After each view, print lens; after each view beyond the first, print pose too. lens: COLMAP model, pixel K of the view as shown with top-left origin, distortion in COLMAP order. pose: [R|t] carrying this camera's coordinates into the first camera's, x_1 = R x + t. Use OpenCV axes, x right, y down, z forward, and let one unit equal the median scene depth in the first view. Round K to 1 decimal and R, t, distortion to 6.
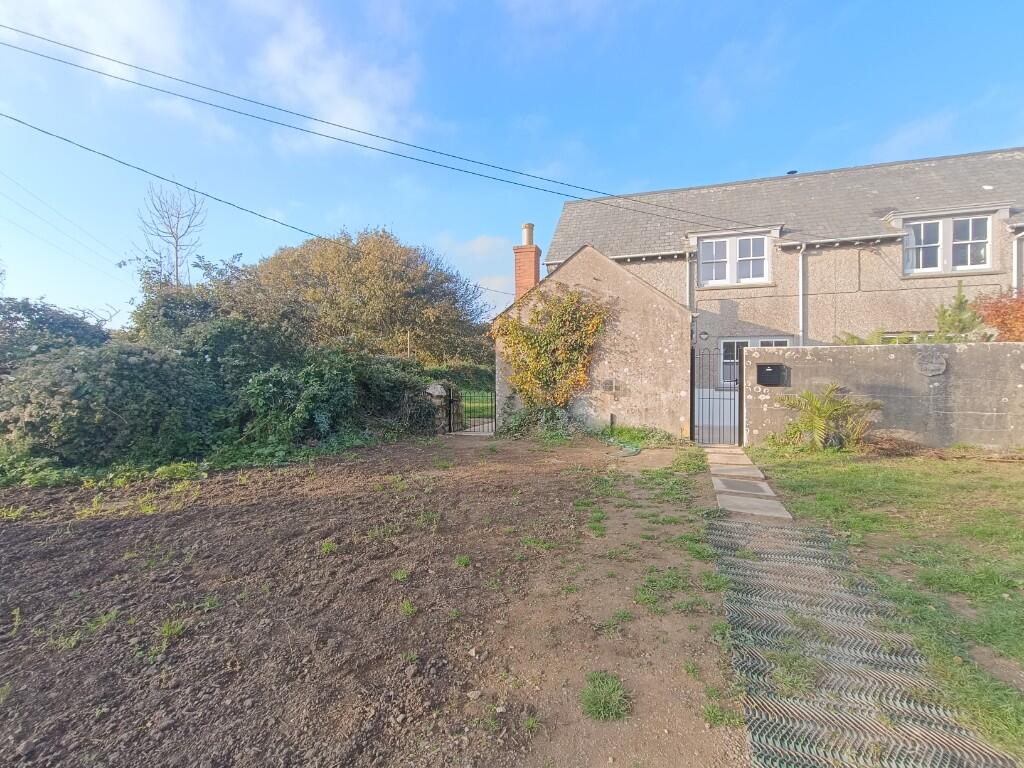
lens RADIAL K [[458.8, 0, 509.6], [0, 458.8, 378.8], [0, 0, 1]] dist [-0.014638, 0.005581]
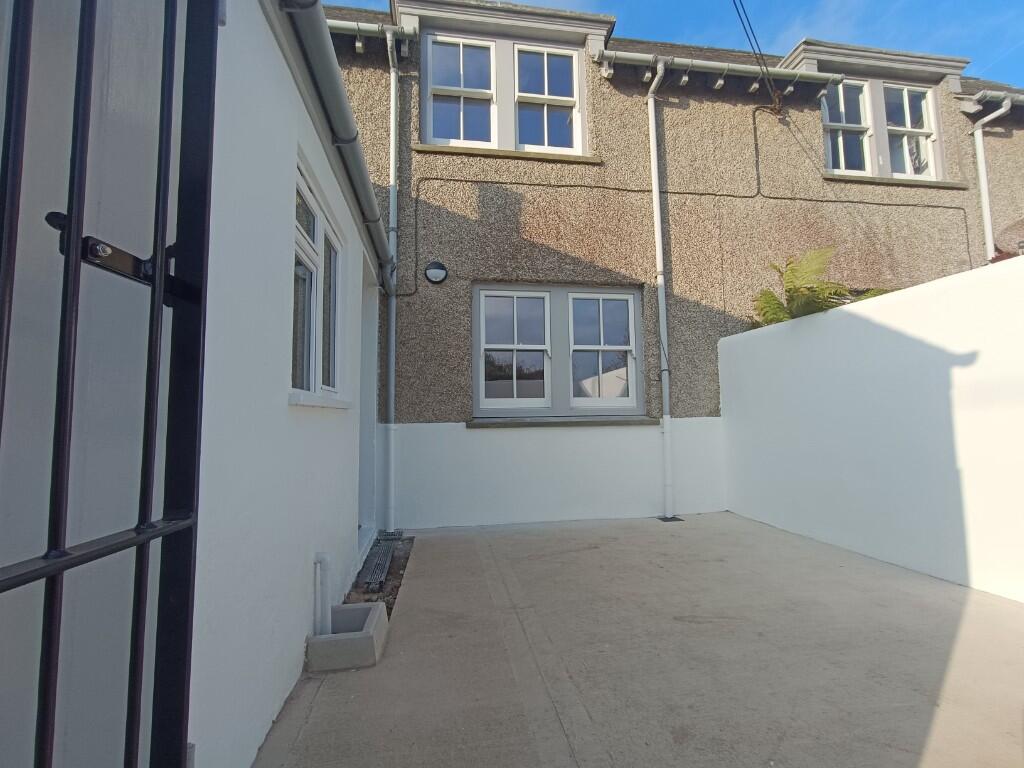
lens RADIAL K [[458.8, 0, 513.1], [0, 458.8, 378.8], [0, 0, 1]] dist [-0.014638, 0.005581]
pose [[0.883527, 0.014399, 0.468159, 0.342640], [0.020919, 0.997317, -0.070154, 0.015518], [-0.467913, 0.071776, 0.880855, 0.730331]]
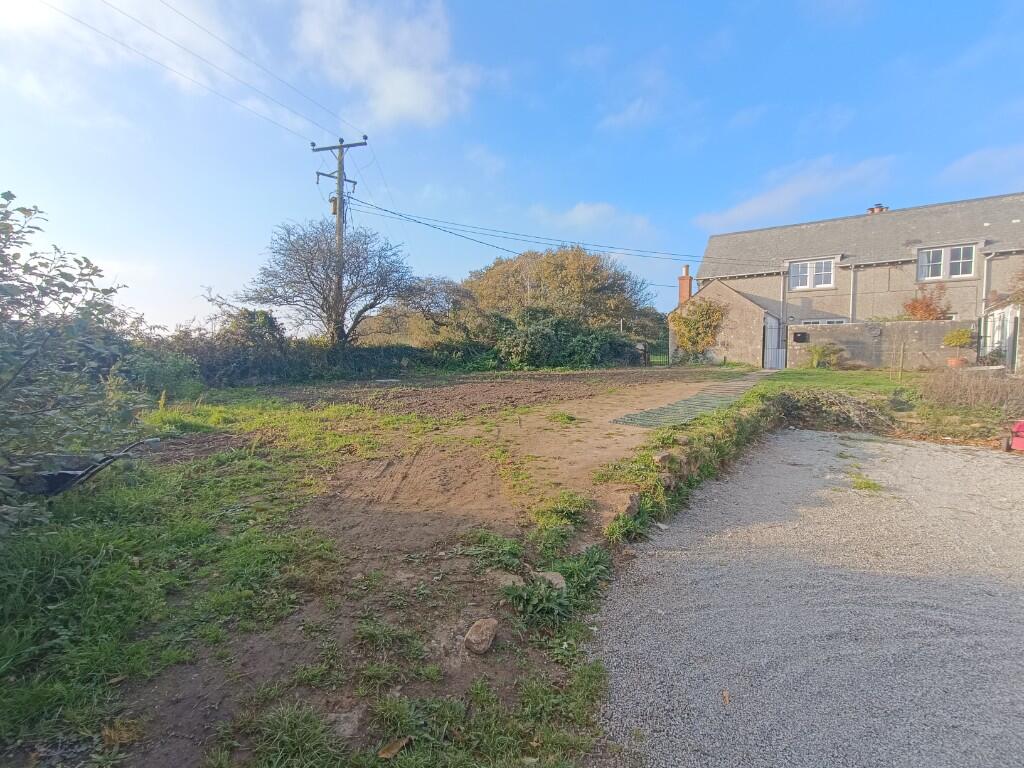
lens RADIAL K [[458.8, 0, 508.9], [0, 458.8, 376.7], [0, 0, 1]] dist [-0.014638, 0.005581]
pose [[0.949554, 0.018753, -0.313041, -0.057593], [-0.006647, 0.999190, 0.039695, 0.073769], [0.313532, -0.035612, 0.948910, -1.116643]]
